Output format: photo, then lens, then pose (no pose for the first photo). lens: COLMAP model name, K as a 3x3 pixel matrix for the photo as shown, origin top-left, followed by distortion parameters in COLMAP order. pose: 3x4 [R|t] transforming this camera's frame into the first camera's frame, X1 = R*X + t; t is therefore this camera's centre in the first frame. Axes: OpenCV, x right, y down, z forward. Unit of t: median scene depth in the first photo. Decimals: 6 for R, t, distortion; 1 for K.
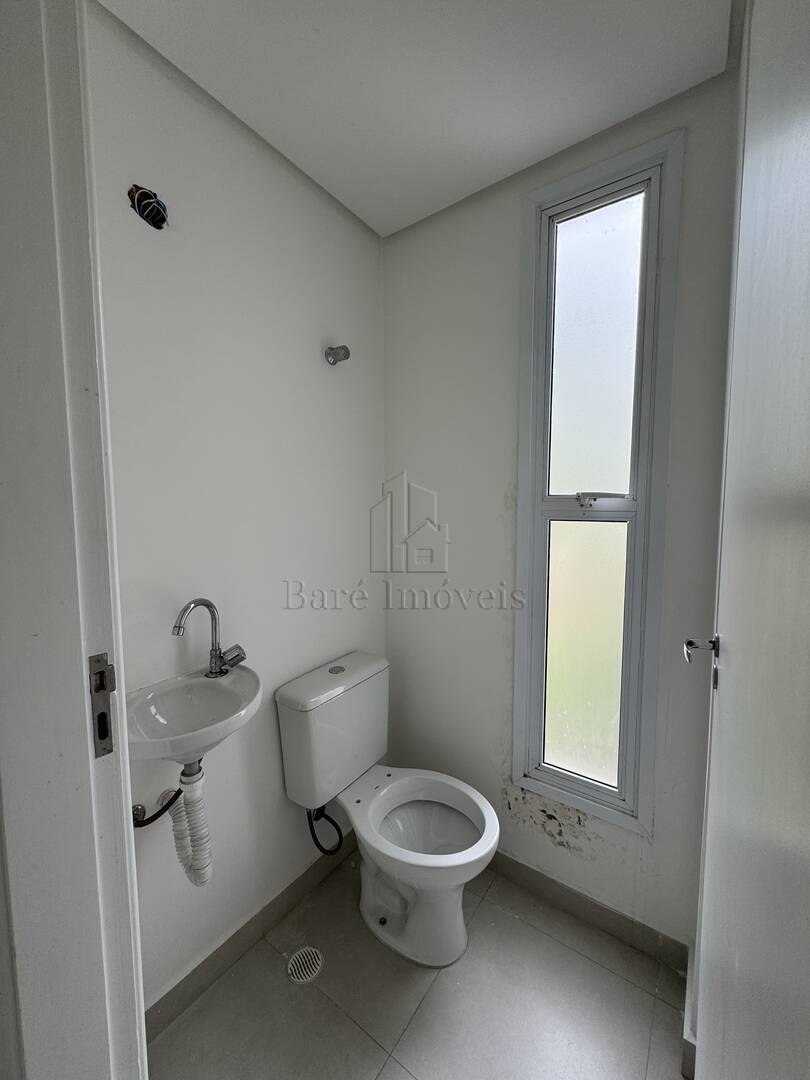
lens RADIAL K [[429.9, 0, 409.2], [0, 429.9, 539.7], [0, 0, 1]] dist [-0.001109, 0.000471]
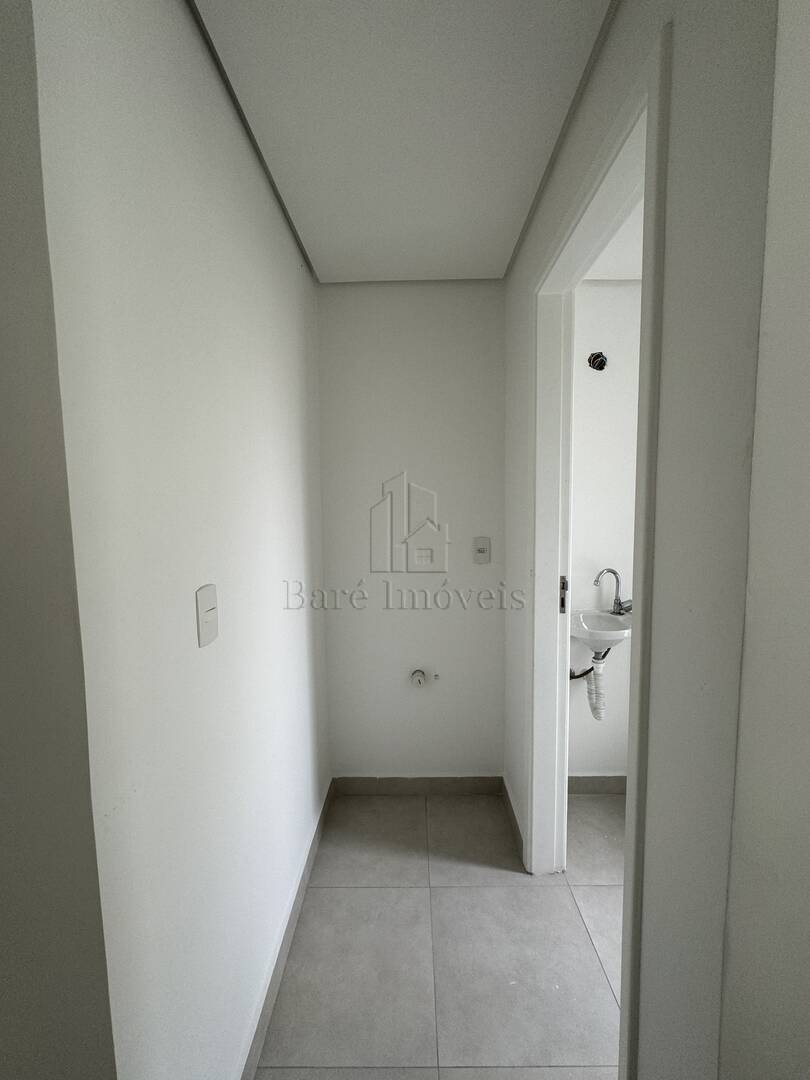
lens RADIAL K [[429.9, 0, 409.2], [0, 429.9, 539.7], [0, 0, 1]] dist [-0.001109, 0.000471]
pose [[0.576618, 0.061736, -0.814678, 0.509750], [-0.052867, 0.997871, 0.038199, -0.008223], [0.815302, 0.021043, 0.578654, -0.763912]]
